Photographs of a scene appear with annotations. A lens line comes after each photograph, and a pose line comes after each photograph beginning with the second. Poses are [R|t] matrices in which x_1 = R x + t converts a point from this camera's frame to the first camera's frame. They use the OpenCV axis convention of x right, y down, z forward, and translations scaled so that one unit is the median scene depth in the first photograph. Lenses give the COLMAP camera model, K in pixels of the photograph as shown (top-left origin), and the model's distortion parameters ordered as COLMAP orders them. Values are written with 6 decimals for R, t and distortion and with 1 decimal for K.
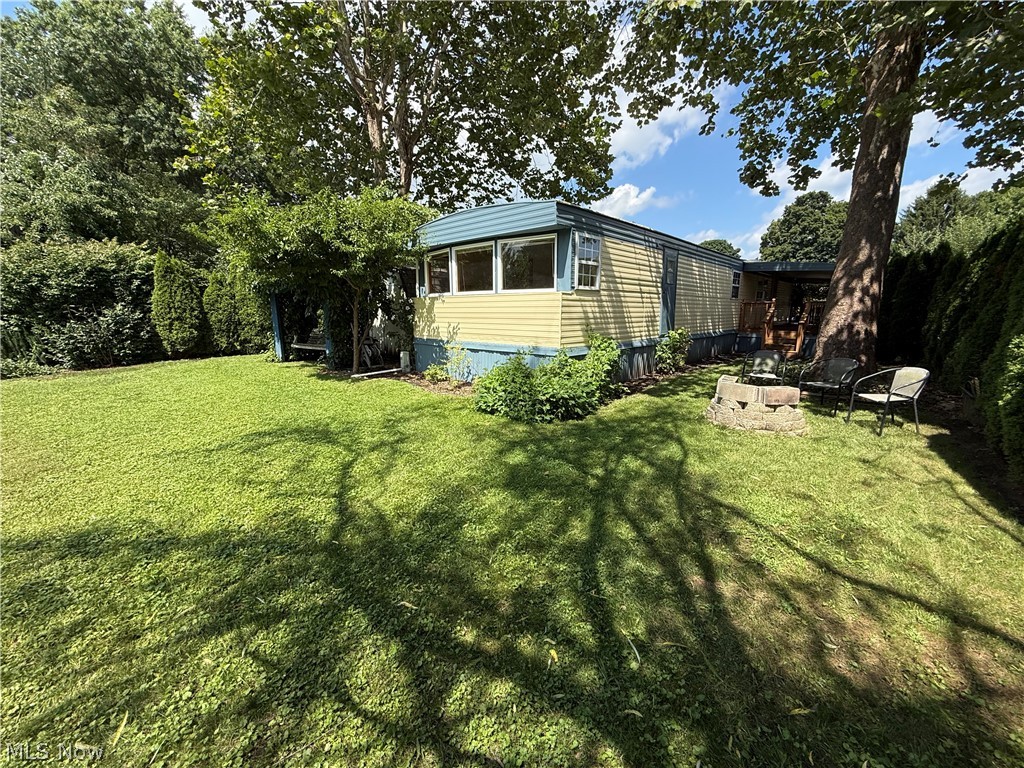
lens RADIAL K [[414.2, 0, 515.3], [0, 414.2, 383.9], [0, 0, 1]] dist [0.000589, 0.000154]
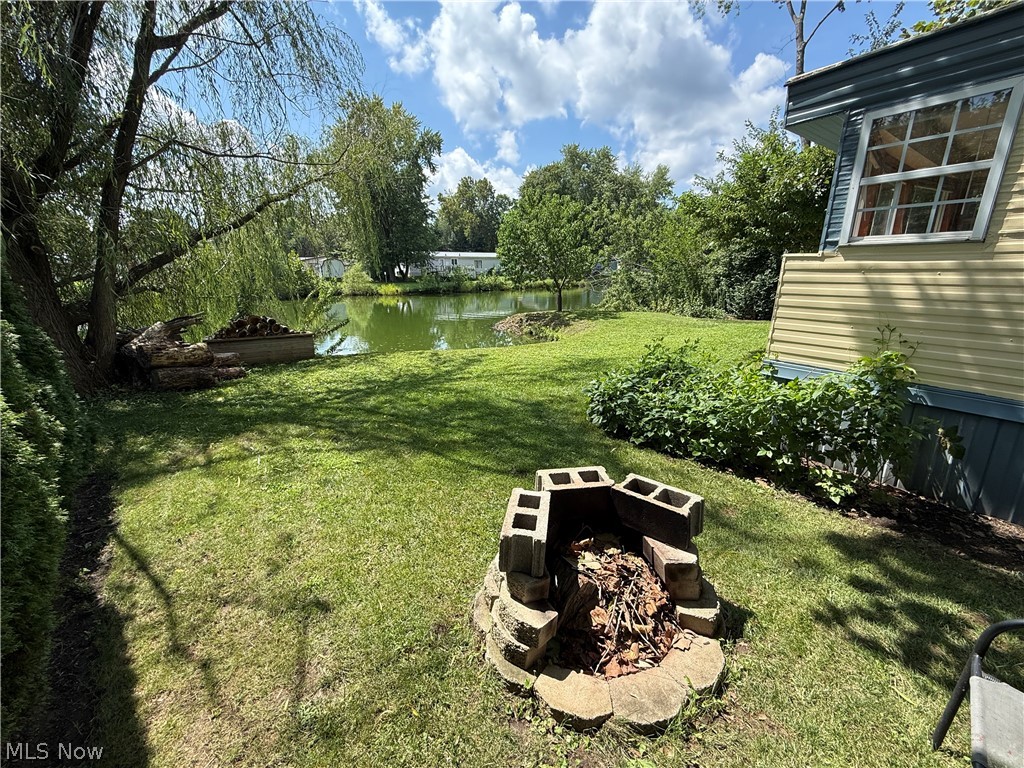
lens RADIAL K [[414.2, 0, 513.6], [0, 414.2, 386.6], [0, 0, 1]] dist [0.000589, 0.000154]
pose [[-0.217465, 0.263884, -0.939720, 1.279536], [-0.165933, 0.938752, 0.302012, -0.284057], [0.961860, 0.221608, -0.160359, 1.343576]]
